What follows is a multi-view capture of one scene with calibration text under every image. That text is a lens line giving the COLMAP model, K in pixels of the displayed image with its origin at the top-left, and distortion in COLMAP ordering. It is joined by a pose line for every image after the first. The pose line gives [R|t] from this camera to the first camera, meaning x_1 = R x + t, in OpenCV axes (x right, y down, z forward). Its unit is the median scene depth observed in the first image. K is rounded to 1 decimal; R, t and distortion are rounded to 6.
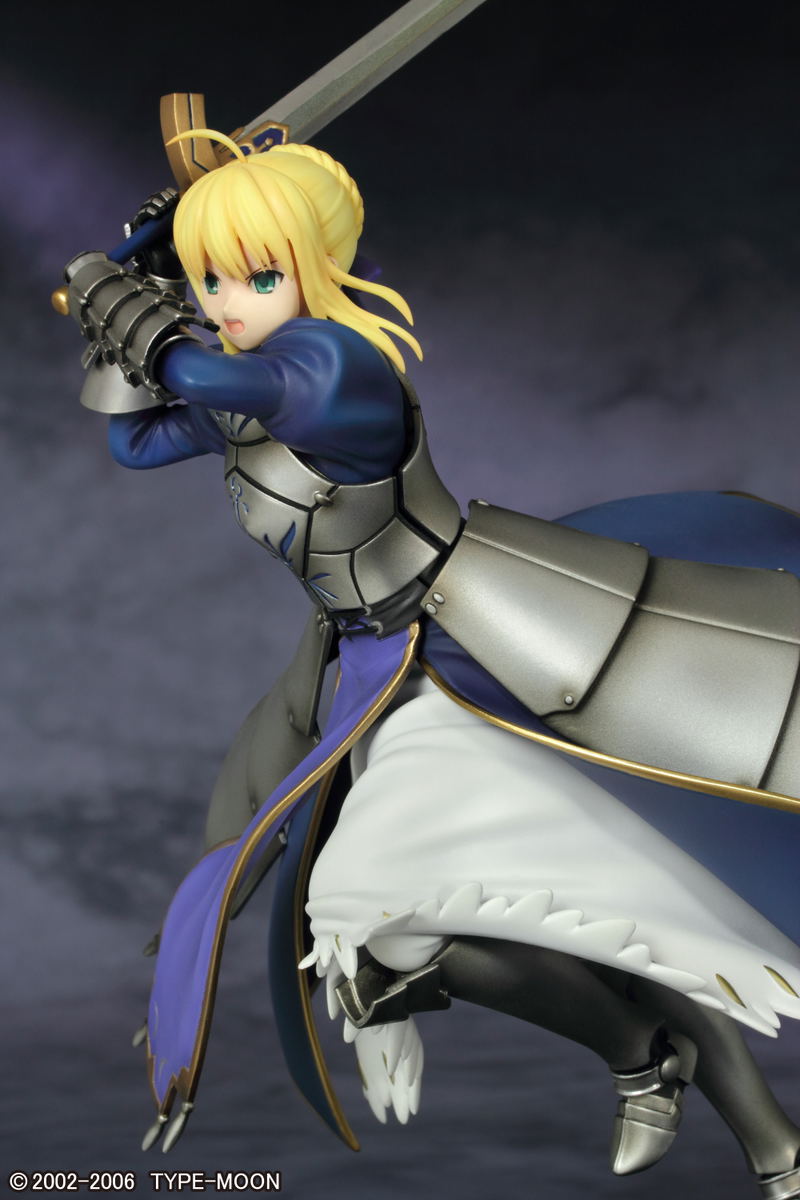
lens RADIAL K [[3759.3, 0, 405.4], [0, 3759.3, 604.3], [0, 0, 1]] dist [-0.110202, 0.000000]
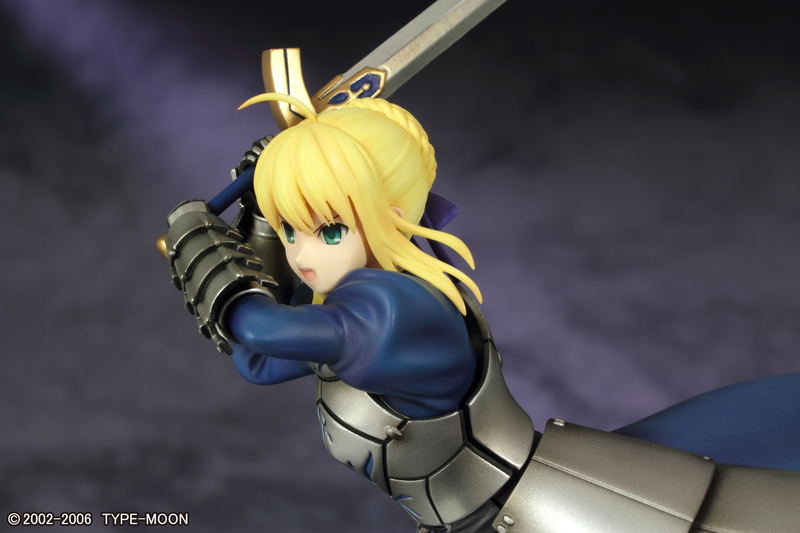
lens RADIAL K [[2506.2, 0, 400.3], [0, 2506.2, 267.1], [0, 0, 1]] dist [-0.110202, 0.000000]
pose [[0.984552, -0.016135, -0.174349, 0.103989], [0.018913, 0.999719, 0.014281, -0.084466], [0.174069, -0.017358, 0.984580, 0.293996]]
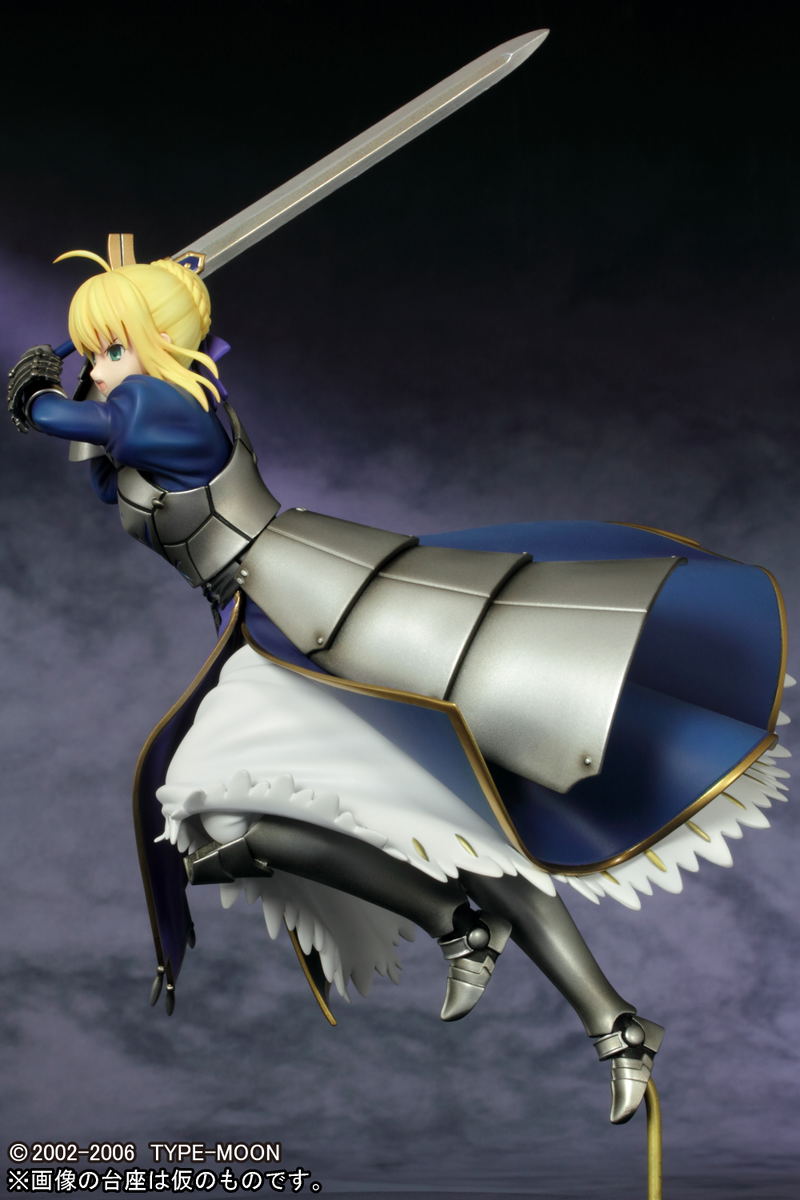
lens RADIAL K [[3759.3, 0, 399.5], [0, 3759.3, 600.4], [0, 0, 1]] dist [-0.110202, 0.000000]
pose [[0.918383, -0.033075, -0.394309, 0.611394], [-0.009502, 0.994370, -0.105539, 0.155171], [0.395580, 0.100672, 0.912898, -0.249727]]
